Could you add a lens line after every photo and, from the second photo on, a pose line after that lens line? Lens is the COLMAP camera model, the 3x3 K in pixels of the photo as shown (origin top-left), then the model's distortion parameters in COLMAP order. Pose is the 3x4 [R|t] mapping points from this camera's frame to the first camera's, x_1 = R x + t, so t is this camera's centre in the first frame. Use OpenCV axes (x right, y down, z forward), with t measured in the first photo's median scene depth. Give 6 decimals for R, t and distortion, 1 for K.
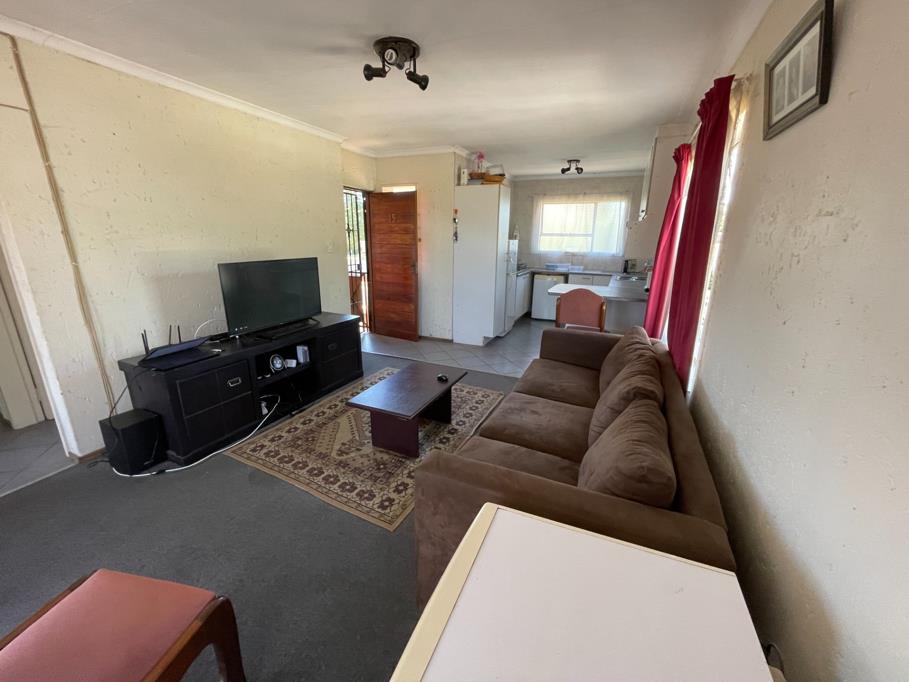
lens RADIAL K [[367.6, 0, 454.5], [0, 367.6, 341.0], [0, 0, 1]] dist [0.000711, 0.000065]
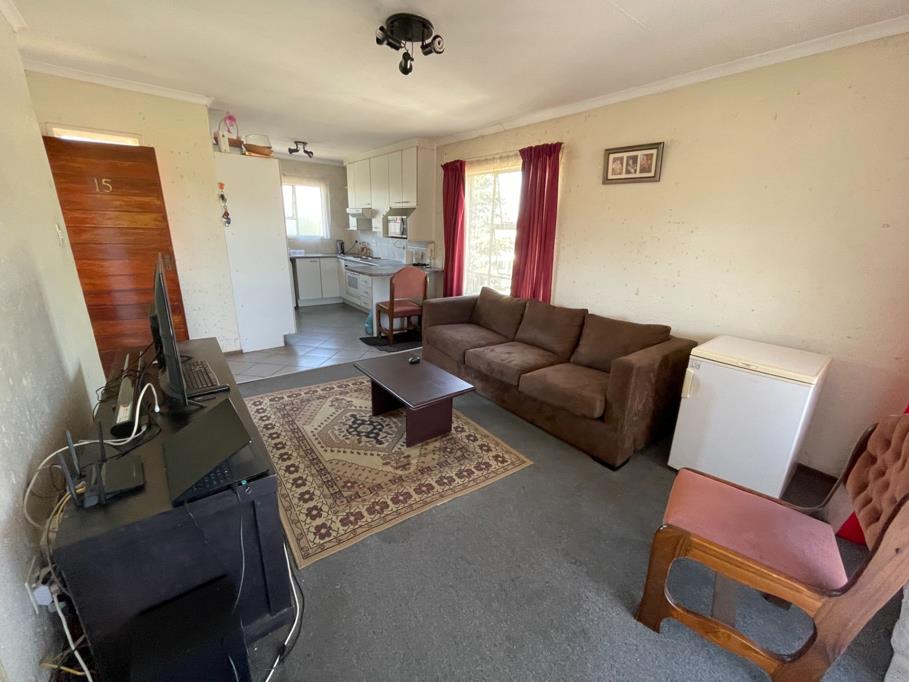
lens RADIAL K [[367.6, 0, 454.5], [0, 367.6, 341.0], [0, 0, 1]] dist [0.000711, 0.000065]
pose [[0.469798, -0.259513, 0.843767, -0.630688], [0.218646, 0.960239, 0.173596, -0.082046], [-0.855268, 0.102931, 0.507860, 0.276401]]
